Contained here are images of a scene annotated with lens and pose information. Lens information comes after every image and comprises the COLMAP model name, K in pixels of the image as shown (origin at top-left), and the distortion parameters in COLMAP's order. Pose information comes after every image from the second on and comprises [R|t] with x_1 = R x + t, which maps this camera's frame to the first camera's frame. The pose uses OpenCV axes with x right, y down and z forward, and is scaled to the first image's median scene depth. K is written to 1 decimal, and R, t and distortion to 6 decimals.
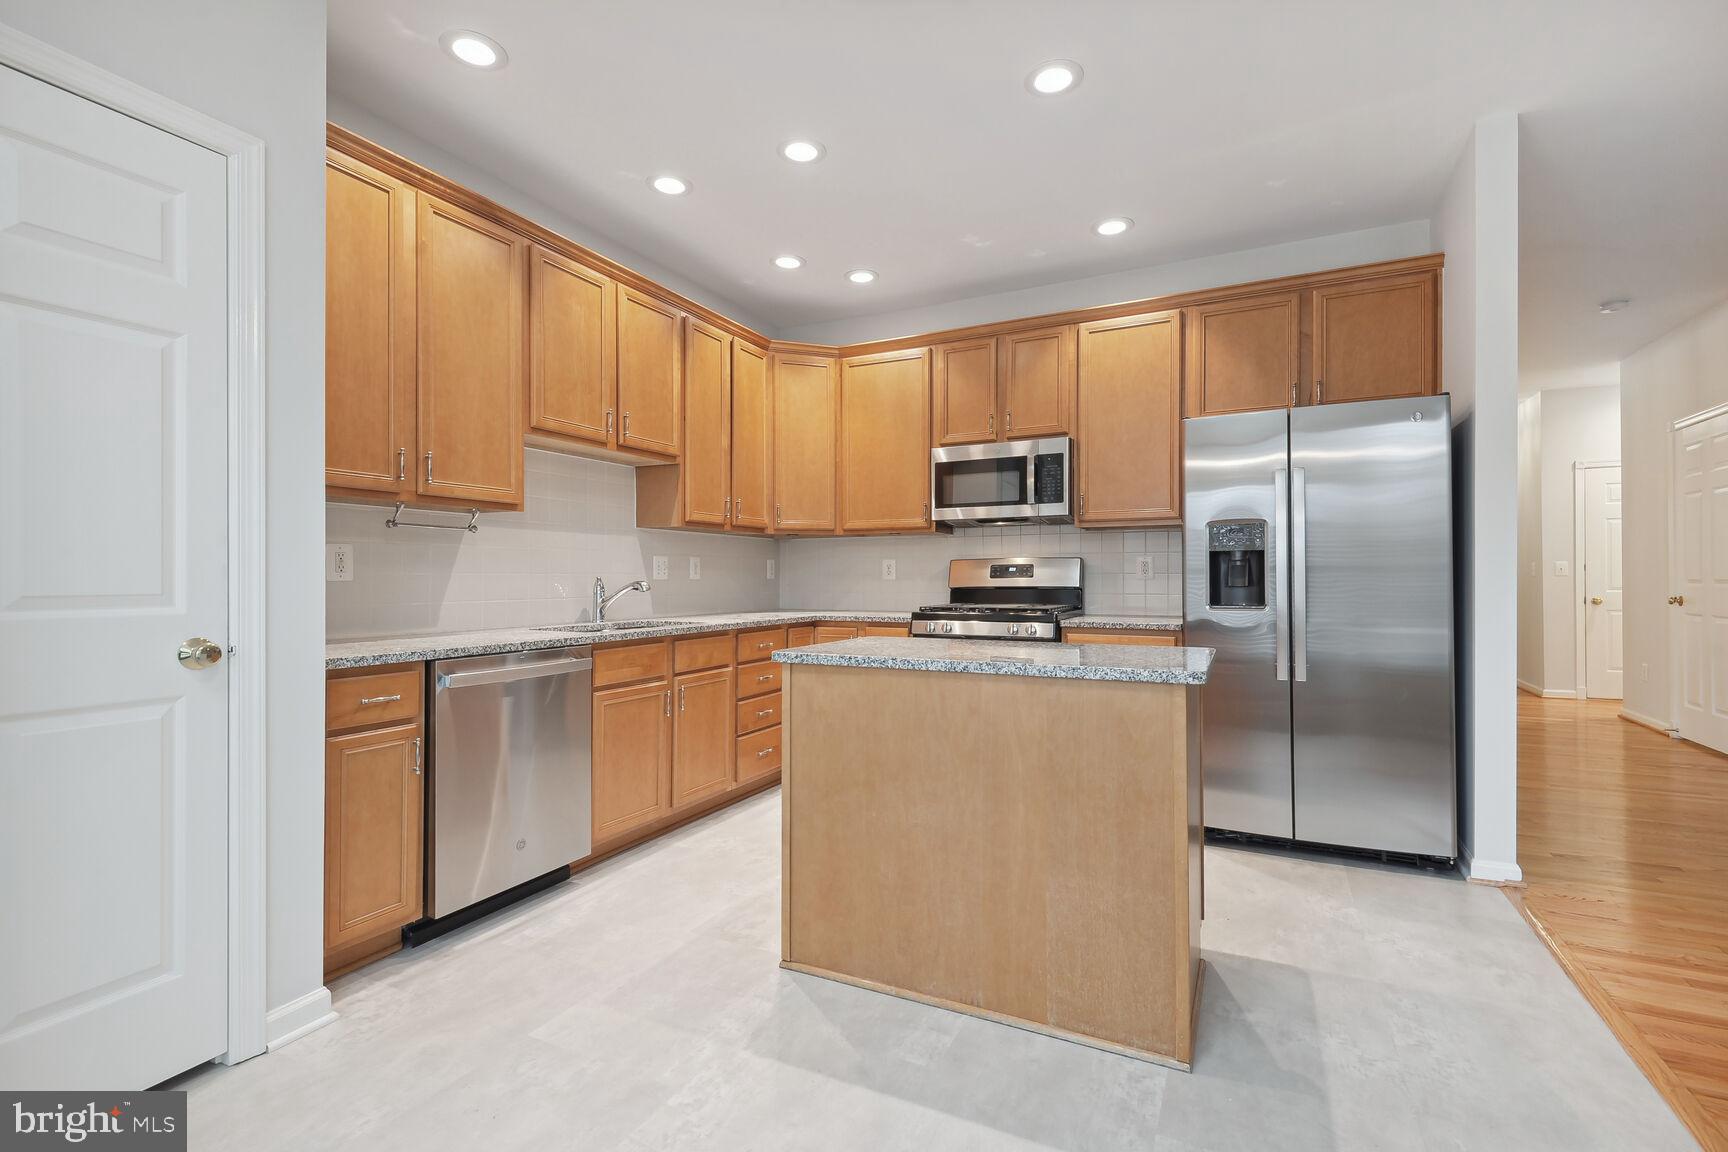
lens RADIAL K [[788.7, 0, 856.3], [0, 788.7, 574.8], [0, 0, 1]] dist [0.003809, -0.001939]
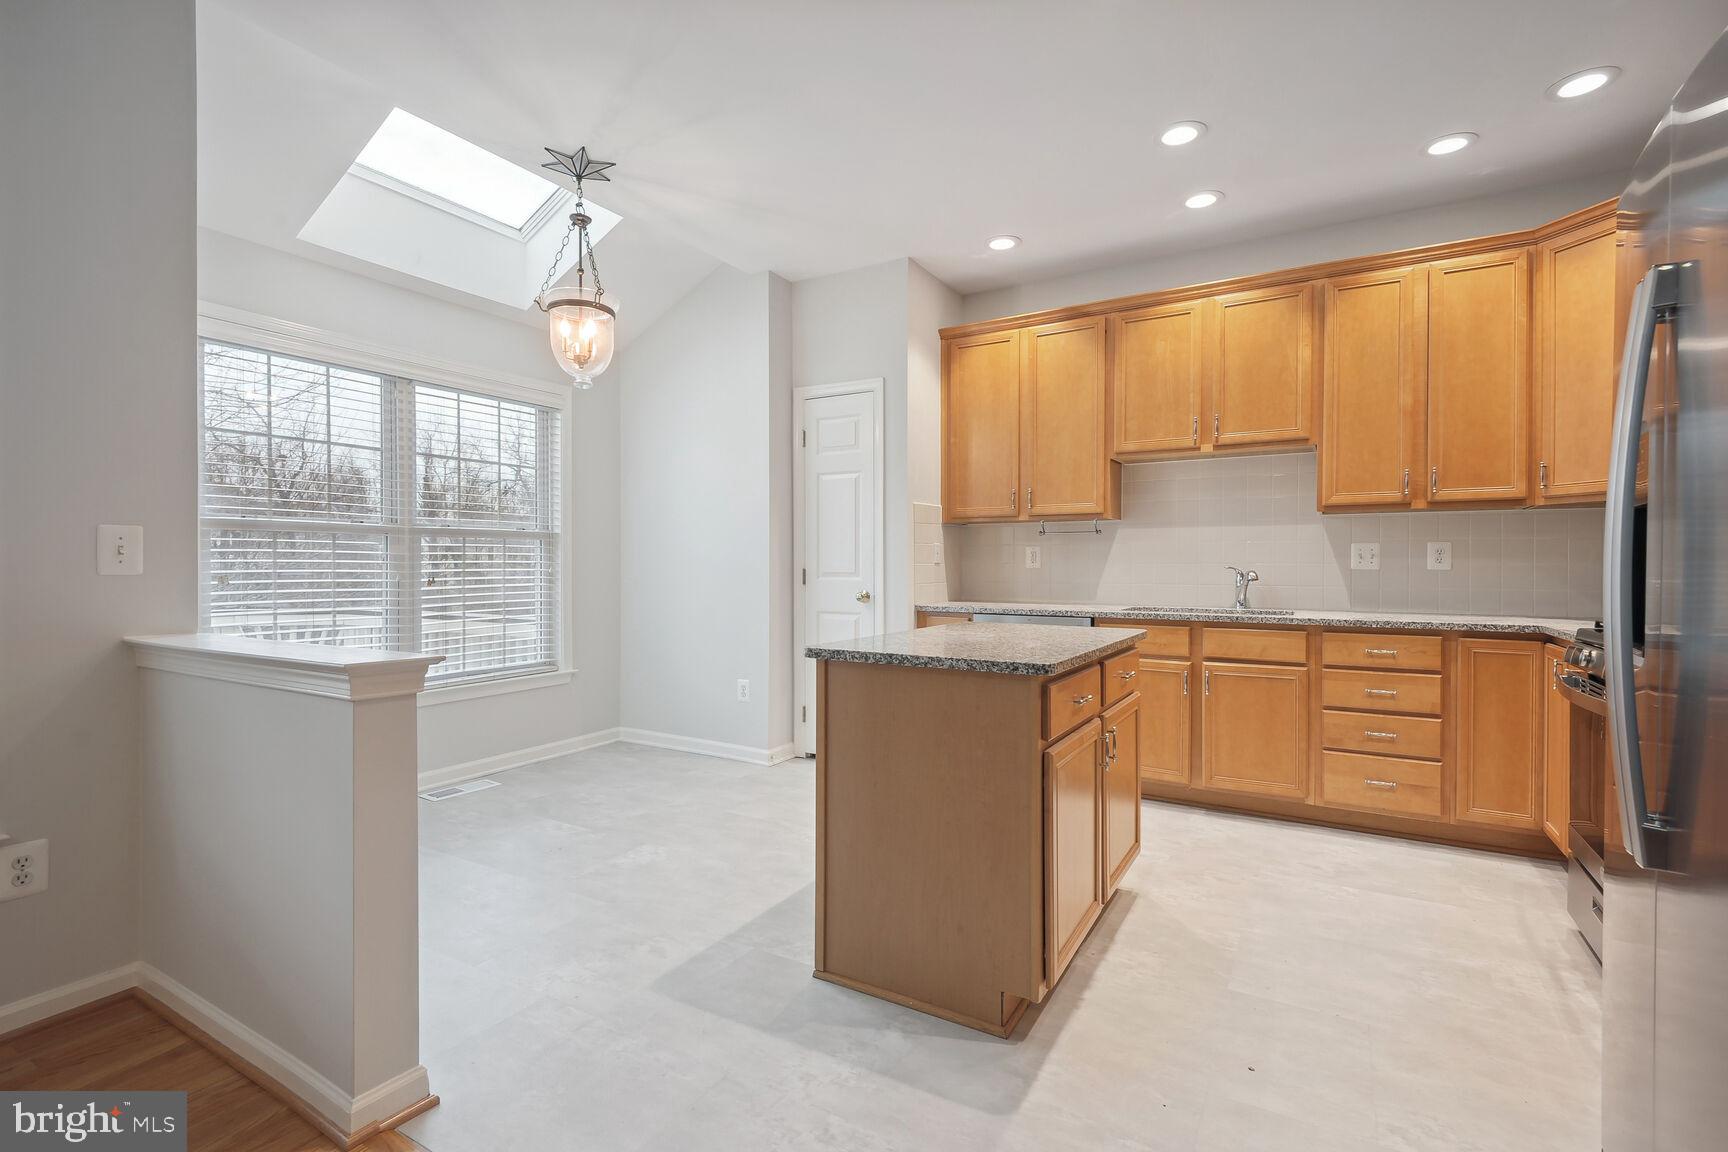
lens RADIAL K [[788.7, 0, 863.5], [0, 788.7, 564.5], [0, 0, 1]] dist [0.003809, -0.001939]
pose [[-0.069757, 0.001631, -0.997563, 0.751014], [0.002626, 0.999995, 0.001451, -0.002406], [0.997561, -0.002518, -0.069761, 0.535953]]
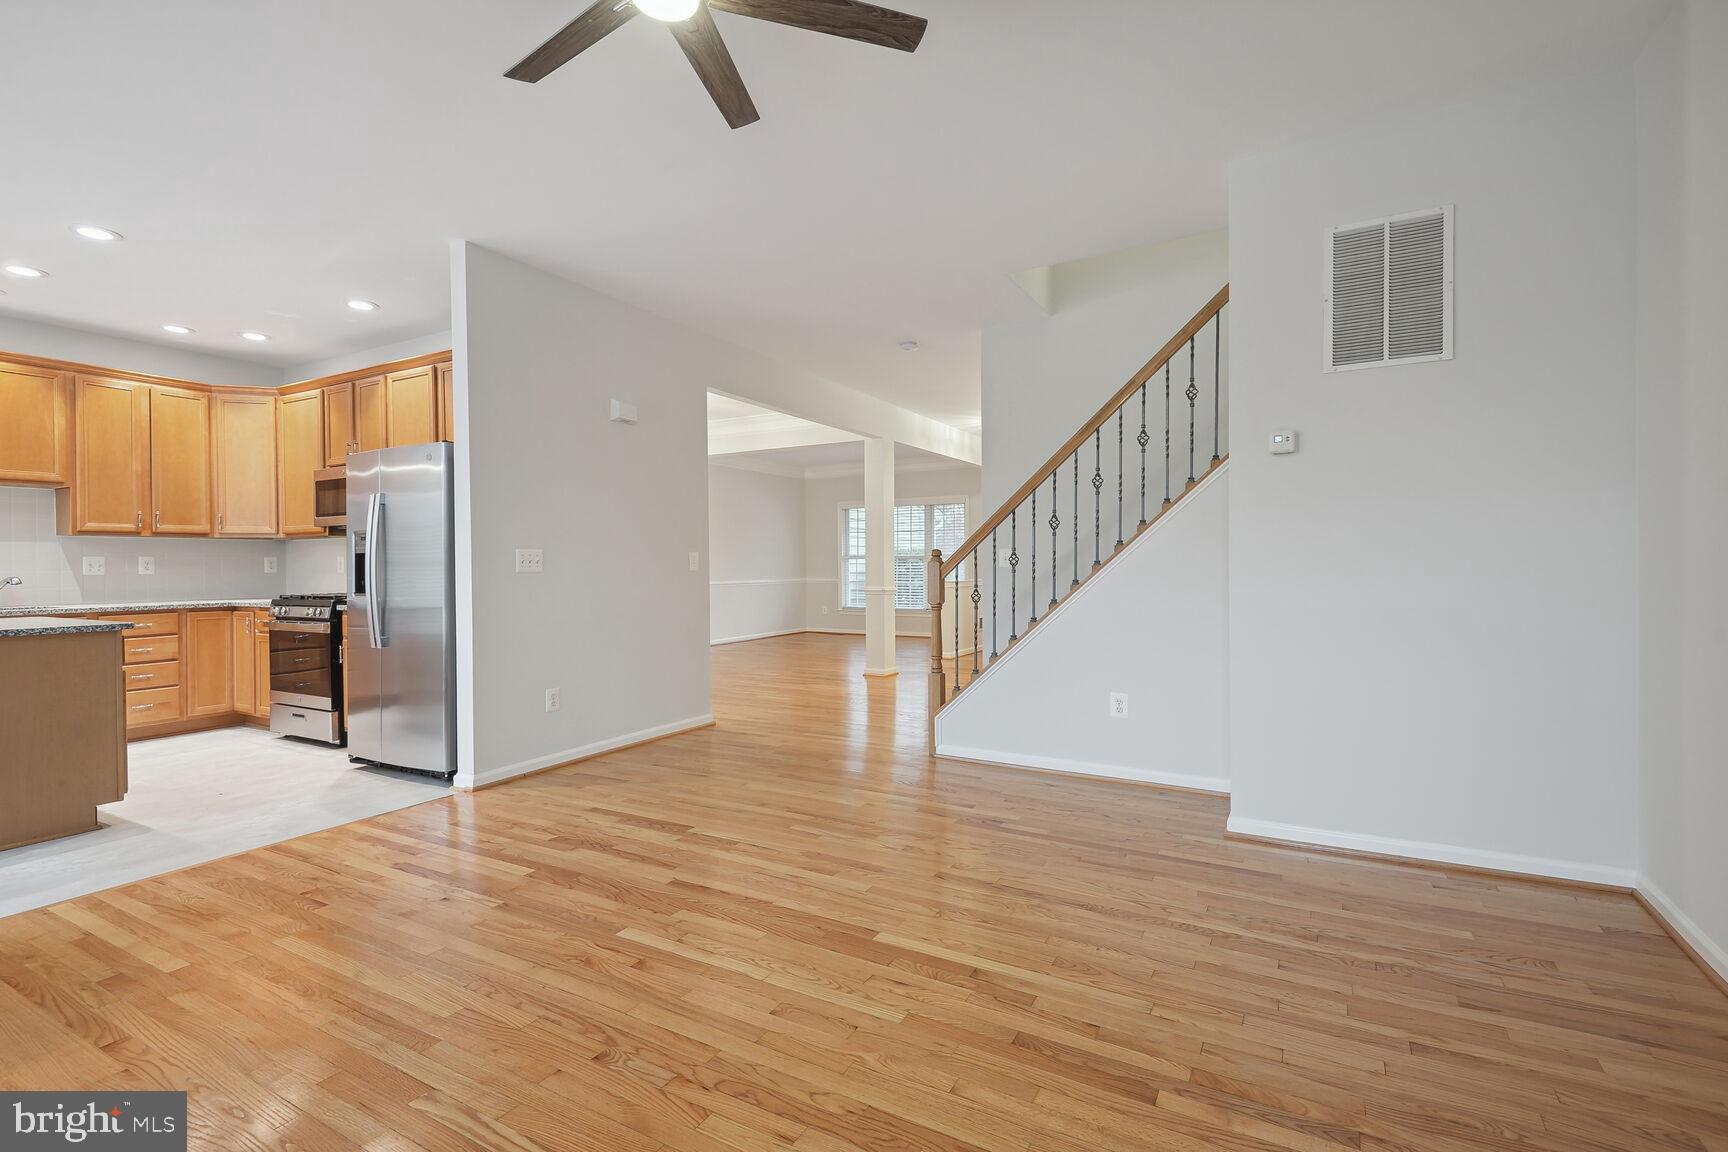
lens RADIAL K [[788.7, 0, 867.5], [0, 788.7, 580.9], [0, 0, 1]] dist [0.003809, -0.001939]
pose [[0.999321, -0.003854, -0.036636, 1.168473], [0.004804, 0.999653, 0.025882, -0.012254], [0.036524, -0.026041, 0.998993, -0.276228]]
